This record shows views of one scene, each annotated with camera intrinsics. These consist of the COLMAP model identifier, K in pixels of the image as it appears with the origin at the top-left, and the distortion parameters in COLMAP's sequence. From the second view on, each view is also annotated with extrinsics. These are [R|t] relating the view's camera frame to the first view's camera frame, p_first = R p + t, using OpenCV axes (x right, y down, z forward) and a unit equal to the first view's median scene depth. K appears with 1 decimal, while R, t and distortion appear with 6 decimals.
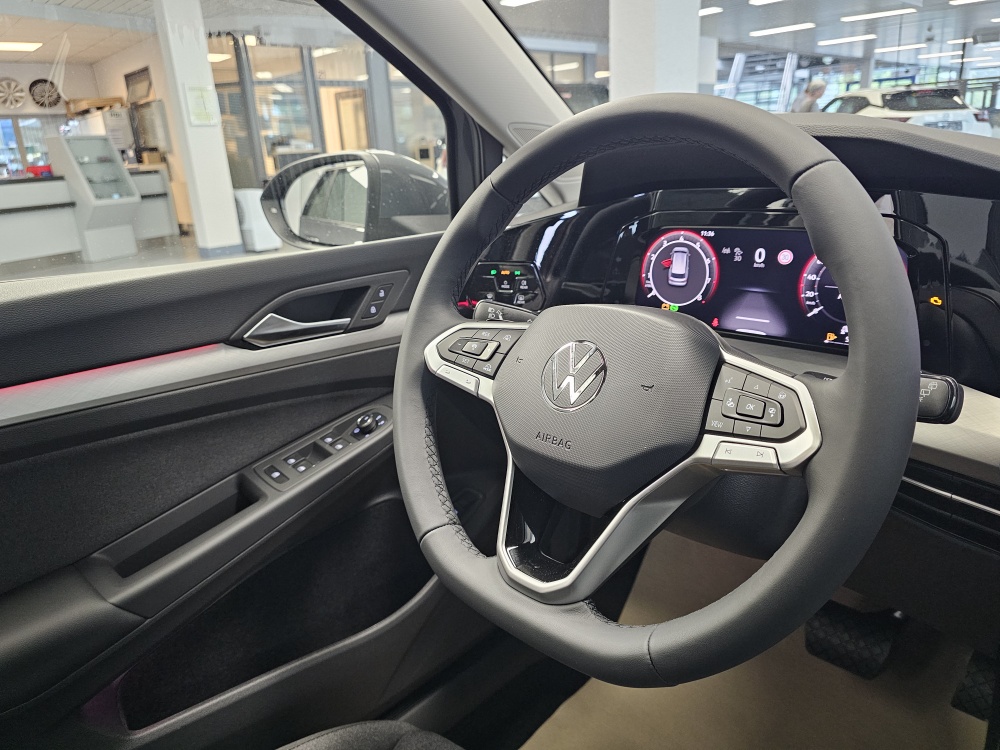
lens RADIAL K [[676.4, 0, 507.9], [0, 676.4, 371.4], [0, 0, 1]] dist [0.059848, -0.056378]
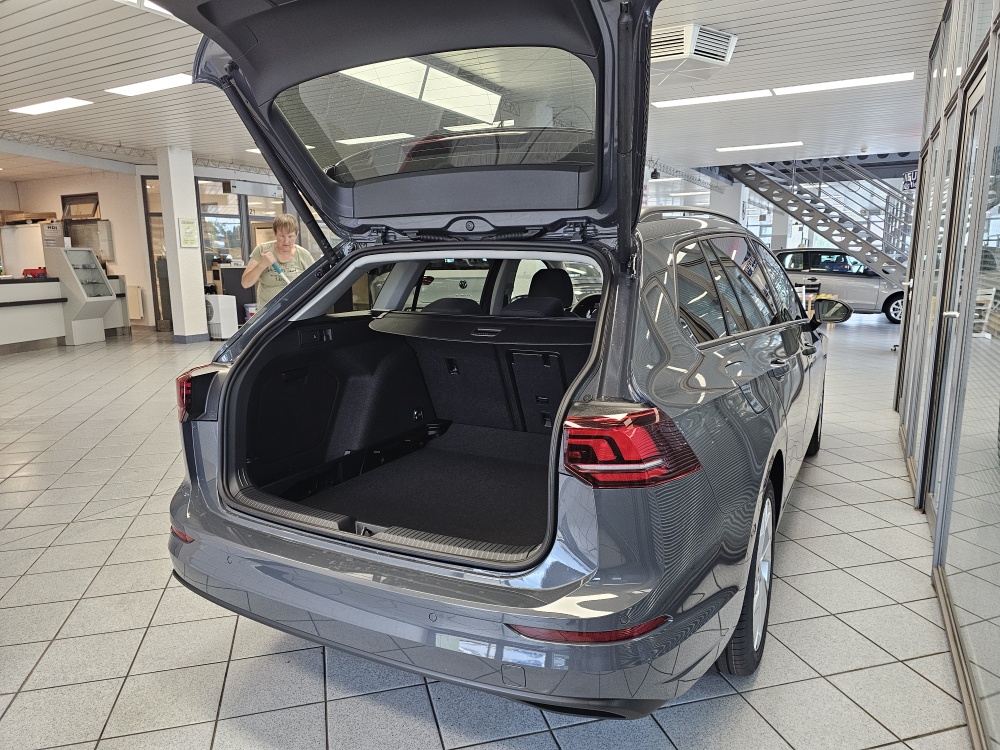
lens RADIAL K [[676.4, 0, 507.4], [0, 676.4, 377.4], [0, 0, 1]] dist [0.059848, -0.056378]
pose [[0.959168, 0.002612, 0.282823, -2.497288], [0.039767, 0.988779, -0.143997, 1.381810], [-0.280026, 0.149364, 0.948302, -5.007469]]
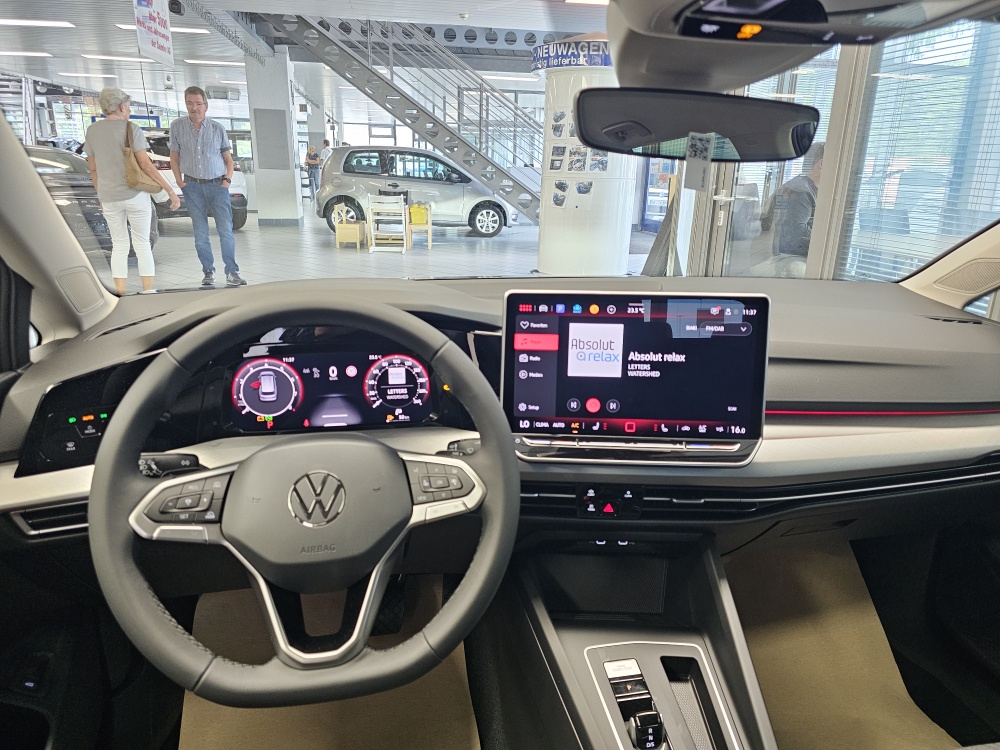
lens RADIAL K [[676.4, 0, 500.6], [0, 676.4, 350.4], [0, 0, 1]] dist [0.059848, -0.056378]
pose [[0.575498, -0.149631, 0.803998, -0.508234], [0.204287, 0.978255, 0.035834, -0.174904], [-0.791877, 0.143624, 0.593551, -0.111066]]
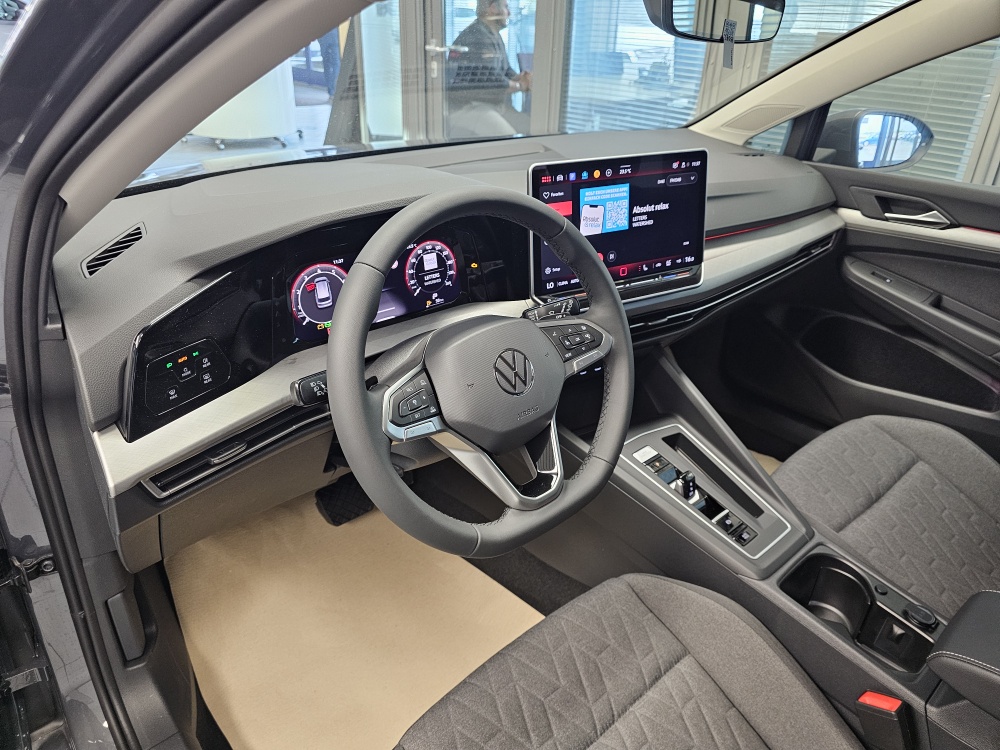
lens RADIAL K [[676.4, 0, 500.6], [0, 676.4, 372.4], [0, 0, 1]] dist [0.059848, -0.056378]
pose [[0.085785, -0.412827, 0.906761, -0.880626], [0.280887, 0.883219, 0.375535, -0.393141], [-0.955899, 0.222482, 0.191724, 0.488182]]
